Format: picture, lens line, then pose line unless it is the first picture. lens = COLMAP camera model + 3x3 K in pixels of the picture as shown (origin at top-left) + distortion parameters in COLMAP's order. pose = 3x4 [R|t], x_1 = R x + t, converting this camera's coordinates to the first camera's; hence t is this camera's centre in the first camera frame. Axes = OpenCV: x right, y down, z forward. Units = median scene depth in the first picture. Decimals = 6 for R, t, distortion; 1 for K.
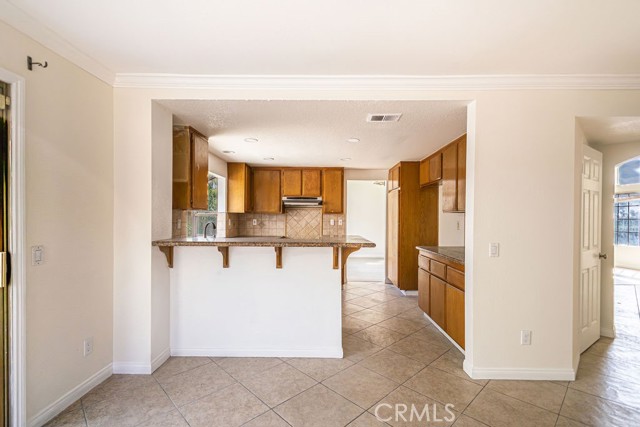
lens RADIAL K [[291.0, 0, 321.0], [0, 291.0, 216.3], [0, 0, 1]] dist [0.008634, -0.000999]
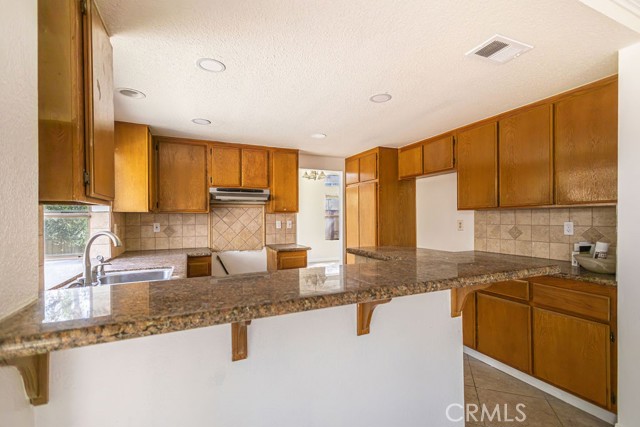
lens RADIAL K [[291.0, 0, 320.5], [0, 291.0, 212.9], [0, 0, 1]] dist [0.008634, -0.000999]
pose [[0.899114, -0.005050, 0.437686, -0.194971], [0.010592, 0.999892, -0.010221, -0.000660], [-0.437587, 0.013826, 0.899070, 0.310316]]
